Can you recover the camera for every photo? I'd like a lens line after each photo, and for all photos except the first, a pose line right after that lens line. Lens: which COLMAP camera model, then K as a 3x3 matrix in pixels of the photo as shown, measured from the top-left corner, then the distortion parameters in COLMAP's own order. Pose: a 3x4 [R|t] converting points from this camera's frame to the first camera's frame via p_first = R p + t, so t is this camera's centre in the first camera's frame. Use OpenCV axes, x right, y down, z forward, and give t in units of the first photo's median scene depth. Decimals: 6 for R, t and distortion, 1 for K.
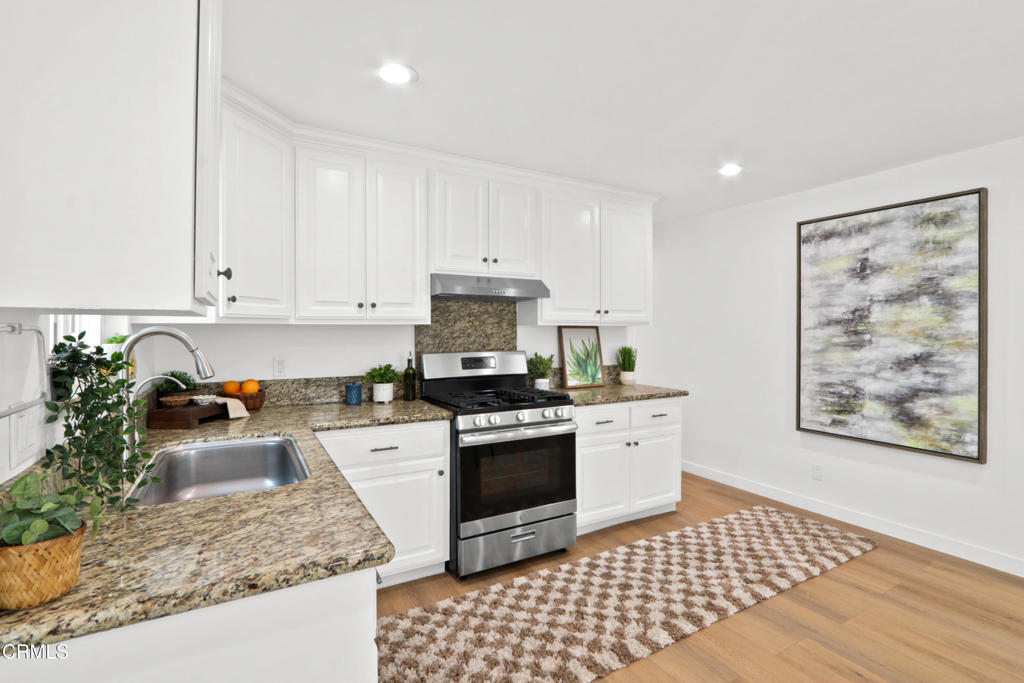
lens RADIAL K [[472.1, 0, 521.8], [0, 472.1, 332.9], [0, 0, 1]] dist [-0.022696, 0.004861]
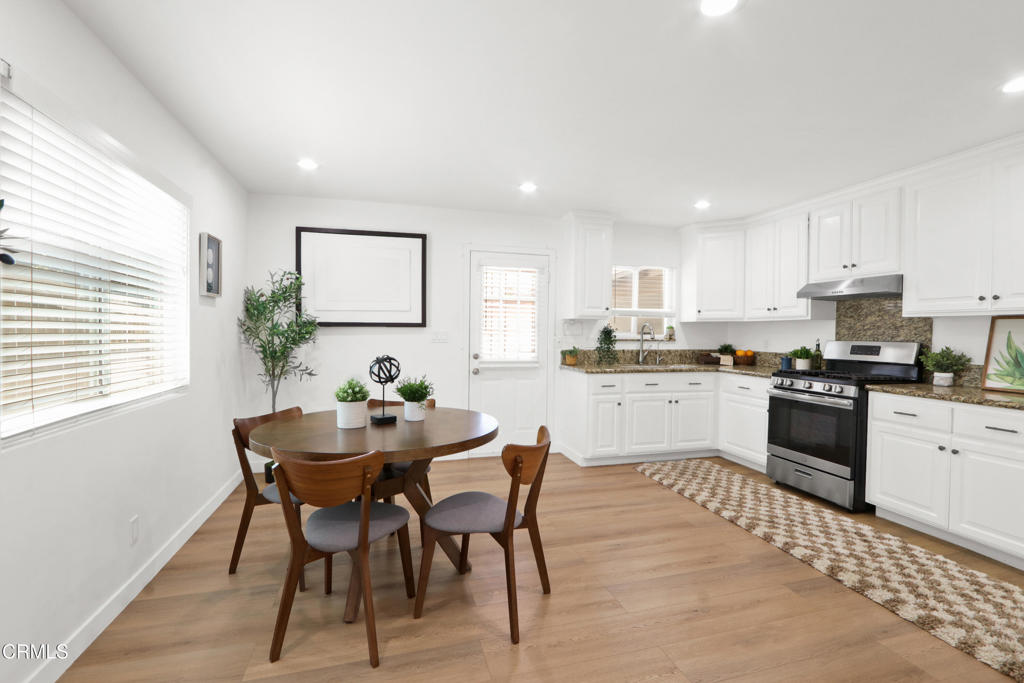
lens RADIAL K [[472.1, 0, 517.5], [0, 472.1, 338.8], [0, 0, 1]] dist [-0.022696, 0.004861]
pose [[-0.246365, 0.013517, -0.969083, 1.290115], [-0.012790, 0.999770, 0.017197, 0.025719], [0.969093, 0.016631, -0.246135, 0.444885]]
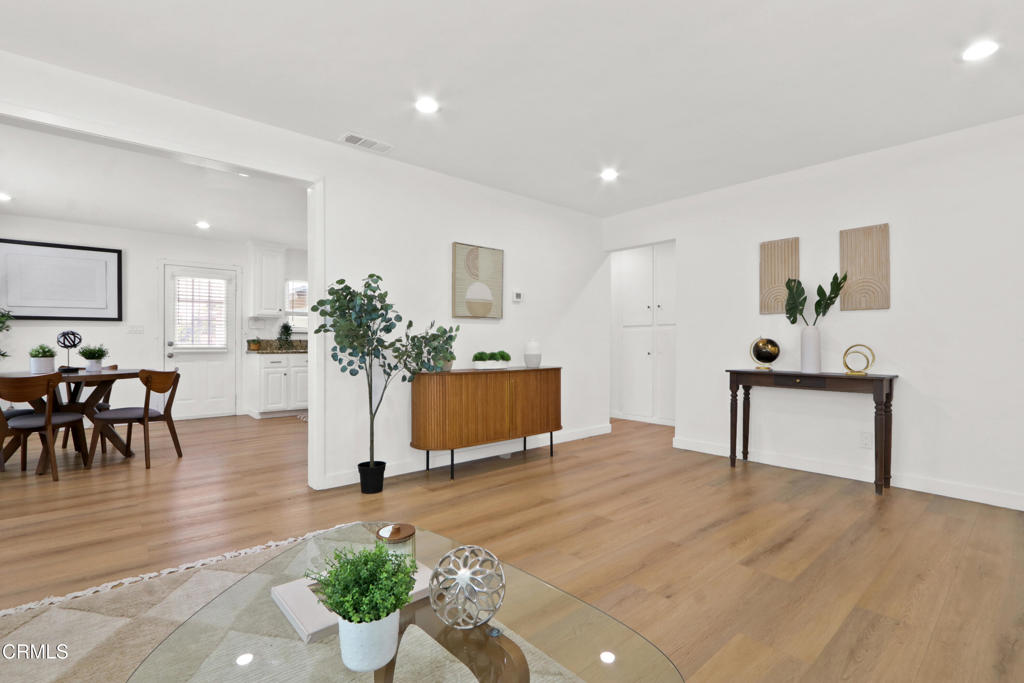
lens RADIAL K [[472.1, 0, 513.3], [0, 472.1, 343.7], [0, 0, 1]] dist [-0.022696, 0.004861]
pose [[0.181087, 0.001021, -0.983466, 2.051685], [-0.002205, 0.999997, 0.000632, 0.101897], [0.983465, 0.002054, 0.181089, 1.002431]]
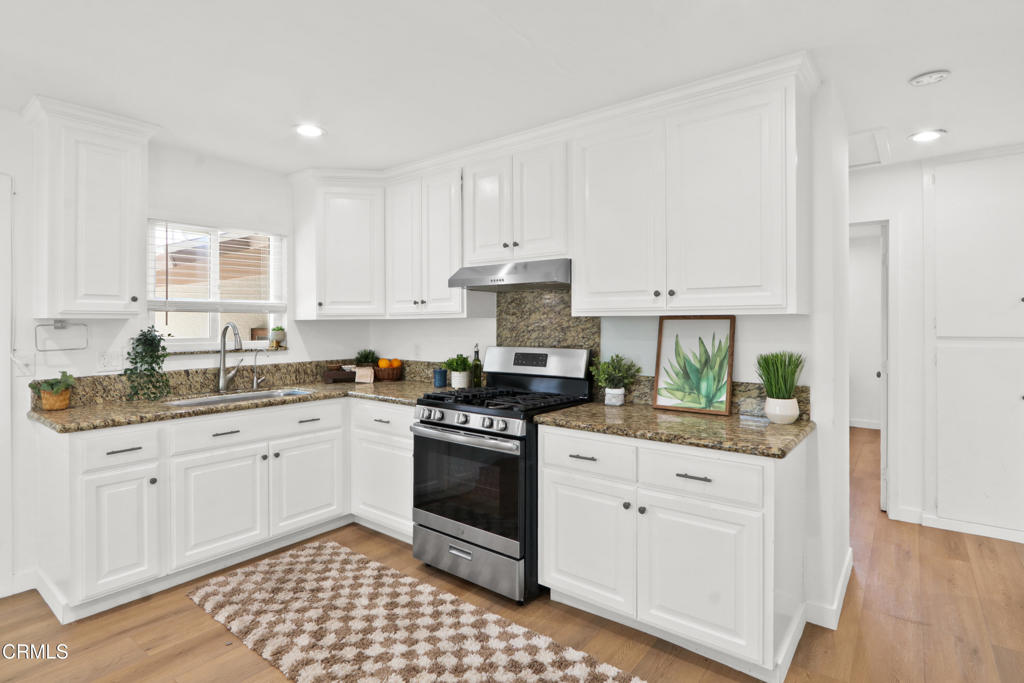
lens RADIAL K [[519.3, 0, 521.7], [0, 519.3, 325.2], [0, 0, 1]] dist [-0.013403, -0.001270]
pose [[0.383275, 0.004357, -0.923624, 0.819273], [0.000777, 0.999987, 0.005040, -0.006364], [0.923634, -0.002650, 0.383267, 0.619636]]
